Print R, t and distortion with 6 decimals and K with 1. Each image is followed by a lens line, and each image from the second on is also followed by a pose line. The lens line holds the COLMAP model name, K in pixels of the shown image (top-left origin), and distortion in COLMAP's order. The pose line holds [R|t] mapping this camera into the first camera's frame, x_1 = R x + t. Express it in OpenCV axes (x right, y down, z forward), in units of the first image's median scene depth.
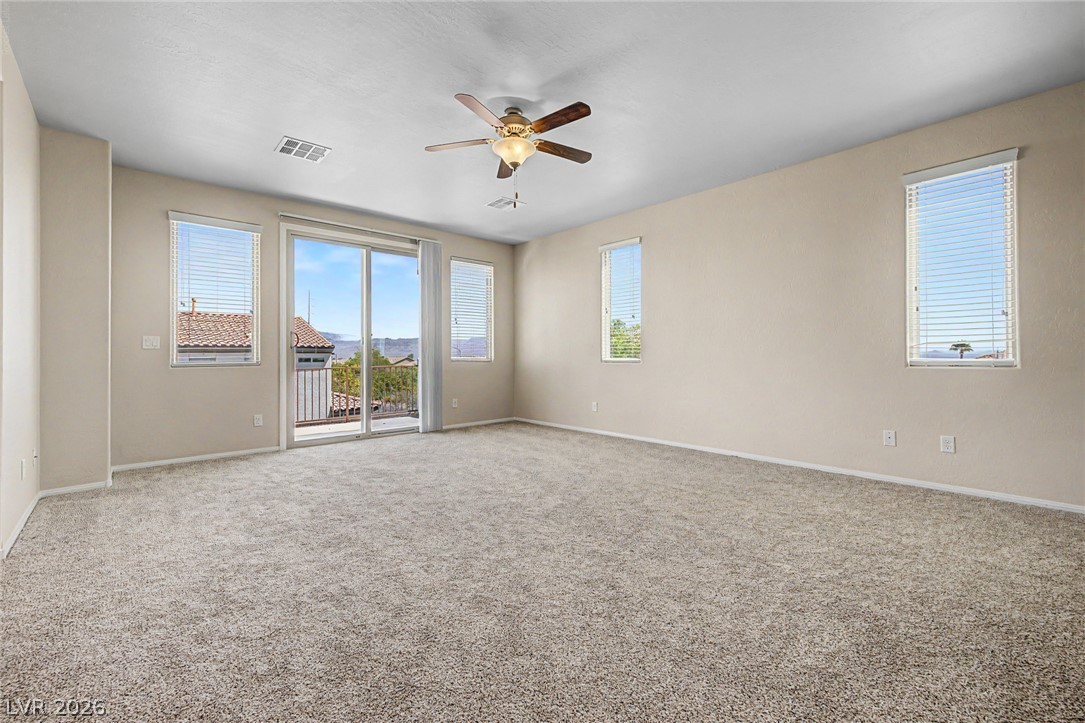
lens RADIAL K [[457.9, 0, 544.6], [0, 457.9, 353.5], [0, 0, 1]] dist [0.017302, 0.000061]
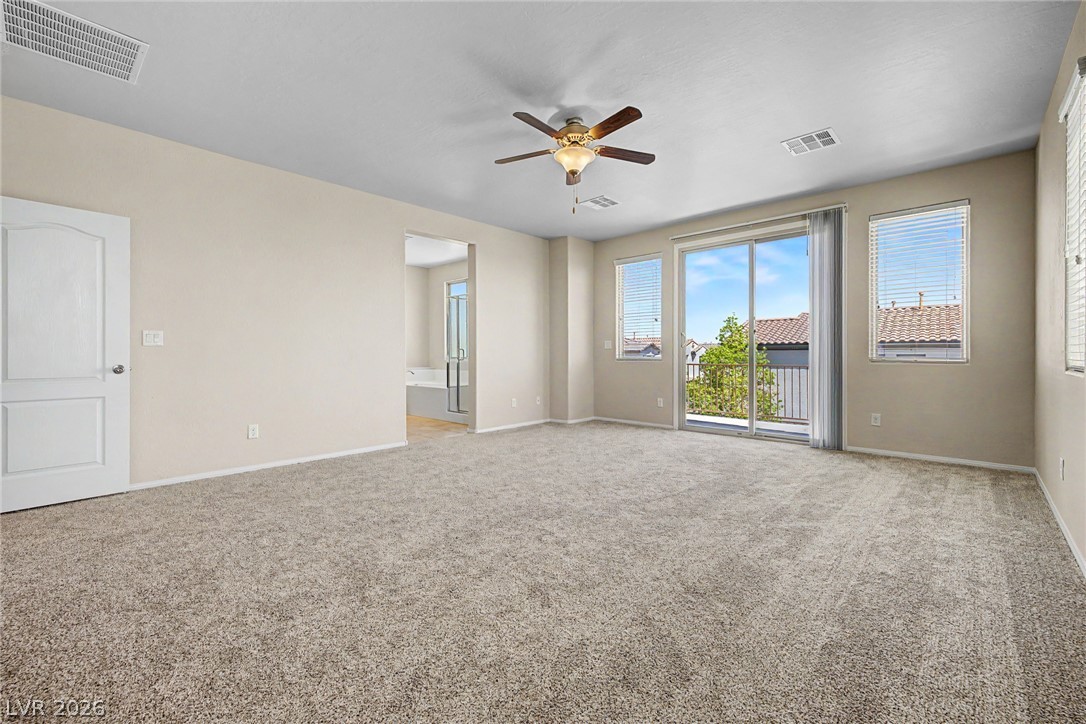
lens RADIAL K [[458.3, 0, 545.1], [0, 458.3, 354.0], [0, 0, 1]] dist [0.017302, 0.000061]
pose [[0.079869, 0.001567, -0.996804, 0.616523], [0.002785, 0.999995, 0.001795, 0.004495], [0.996802, -0.002919, 0.079864, 0.546271]]
